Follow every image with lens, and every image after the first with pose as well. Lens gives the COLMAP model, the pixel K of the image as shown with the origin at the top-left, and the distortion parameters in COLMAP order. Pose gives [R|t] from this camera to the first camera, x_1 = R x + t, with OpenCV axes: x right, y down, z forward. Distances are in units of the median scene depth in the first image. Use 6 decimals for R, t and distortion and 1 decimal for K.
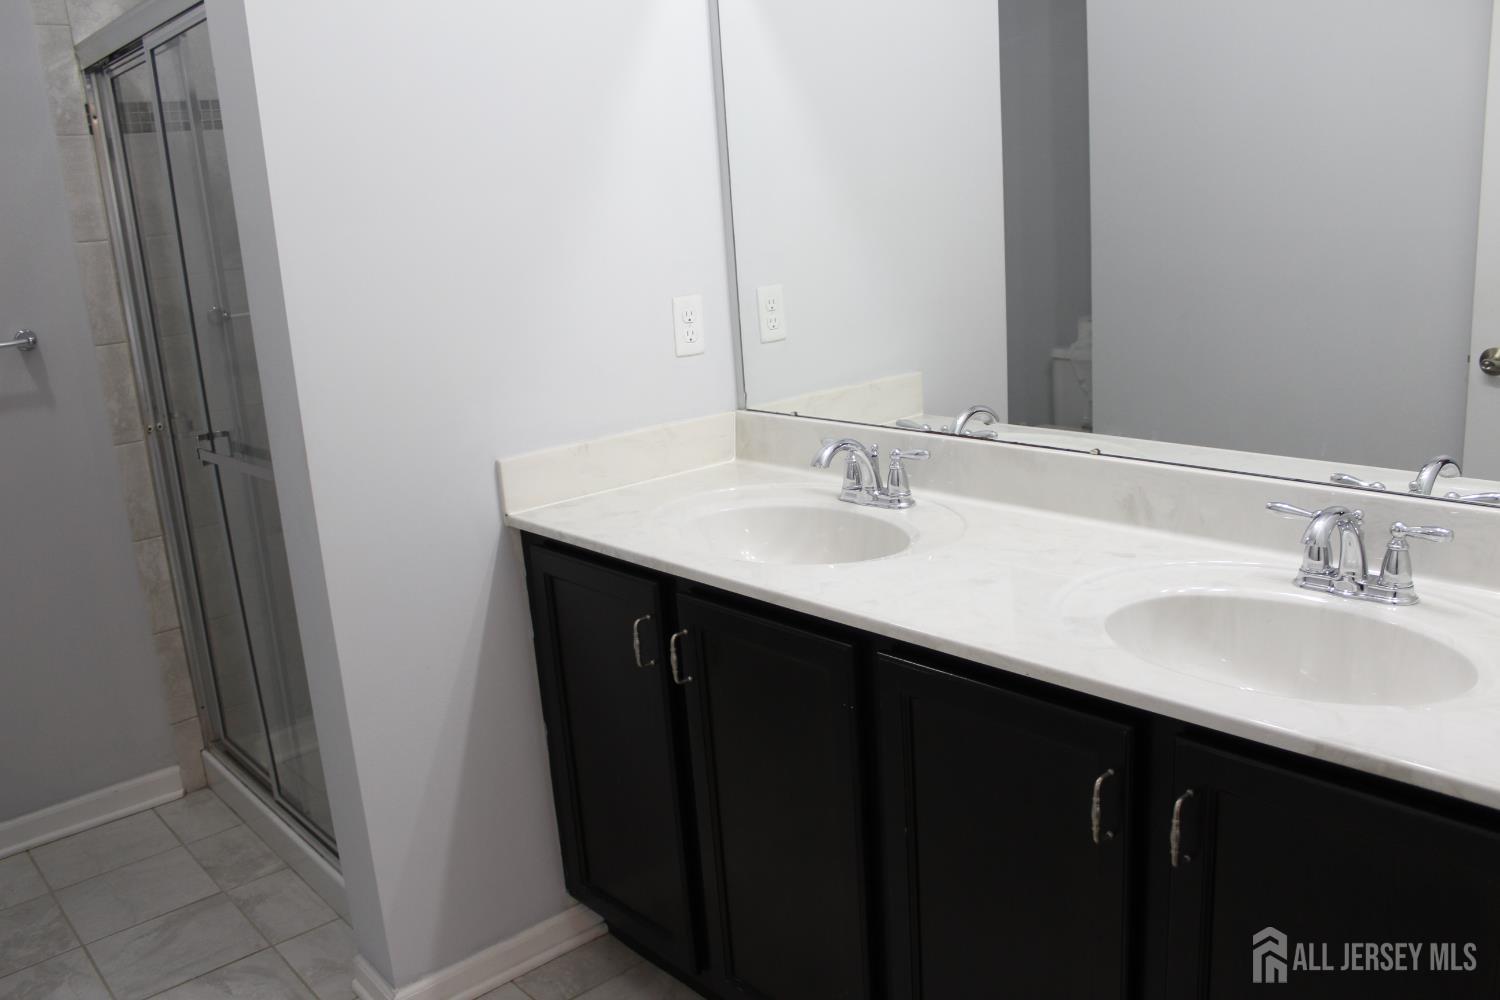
lens RADIAL K [[1251.2, 0, 750.0], [0, 1251.2, 500.0], [0, 0, 1]] dist [-0.164956, 0.145869]
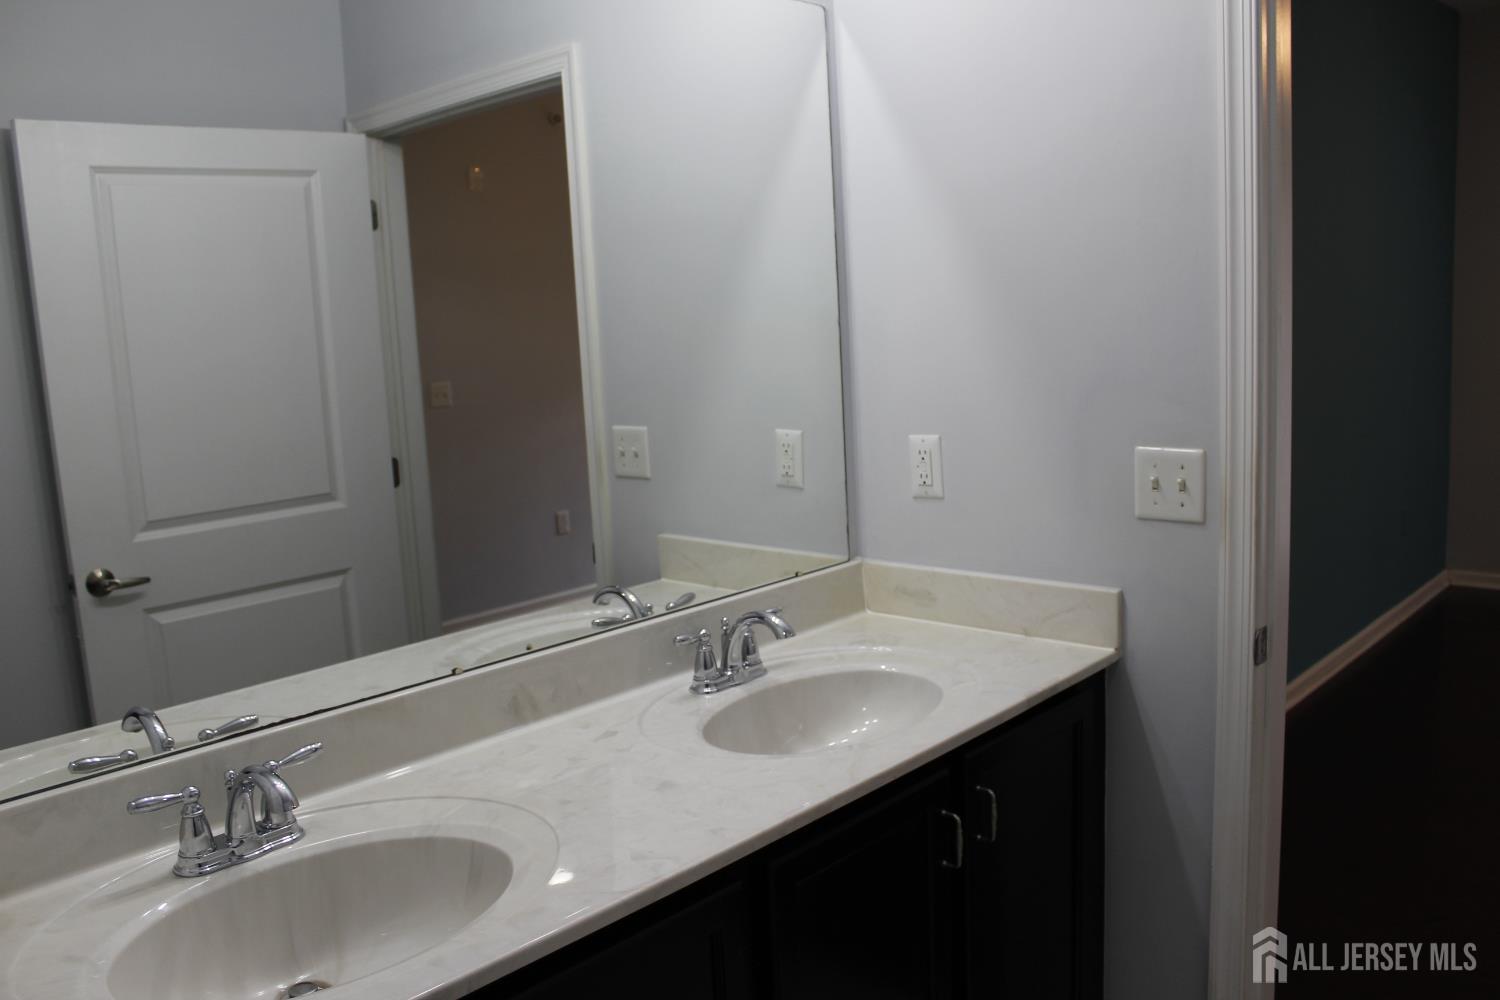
lens RADIAL K [[1251.2, 0, 750.0], [0, 1251.2, 500.0], [0, 0, 1]] dist [-0.164956, 0.145869]
pose [[-0.094780, -0.038012, 0.994772, -0.470792], [0.329584, 0.941718, 0.067387, -0.111698], [-0.939357, 0.334248, -0.076727, 0.680430]]
